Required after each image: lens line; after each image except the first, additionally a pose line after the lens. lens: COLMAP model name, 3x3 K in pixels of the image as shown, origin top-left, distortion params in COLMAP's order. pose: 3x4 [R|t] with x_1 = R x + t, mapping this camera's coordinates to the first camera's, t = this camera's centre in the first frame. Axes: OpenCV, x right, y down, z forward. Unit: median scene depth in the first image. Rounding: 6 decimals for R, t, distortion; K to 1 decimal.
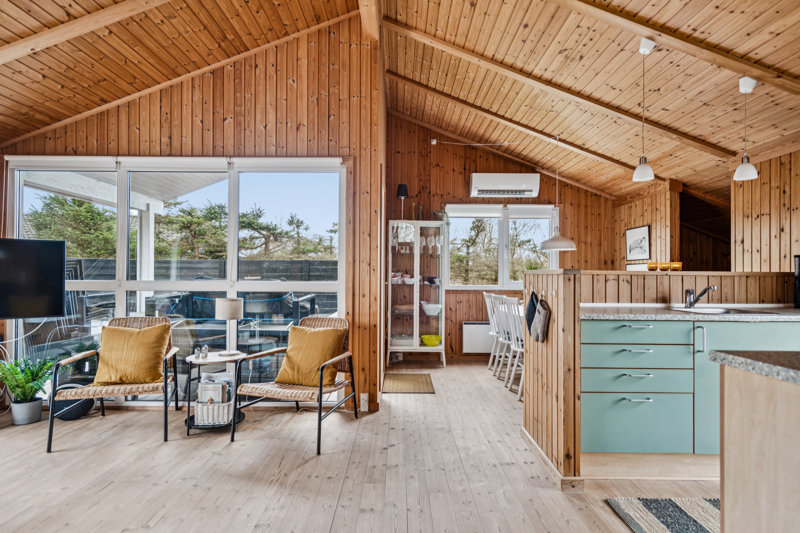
lens RADIAL K [[434.5, 0, 397.2], [0, 434.5, 270.9], [0, 0, 1]] dist [0.006572, 0.001783]
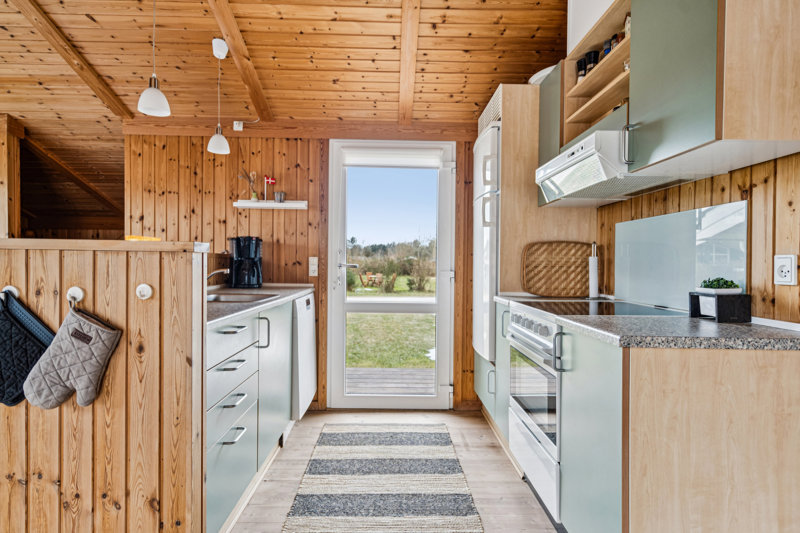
lens RADIAL K [[410.8, 0, 399.5], [0, 410.8, 266.6], [0, 0, 1]] dist [0.005267, 0.000975]
pose [[-0.017894, -0.014472, 0.999735, -0.068187], [-0.023228, 0.999631, 0.014055, 0.008634], [-0.999570, -0.022971, -0.018224, 0.543985]]
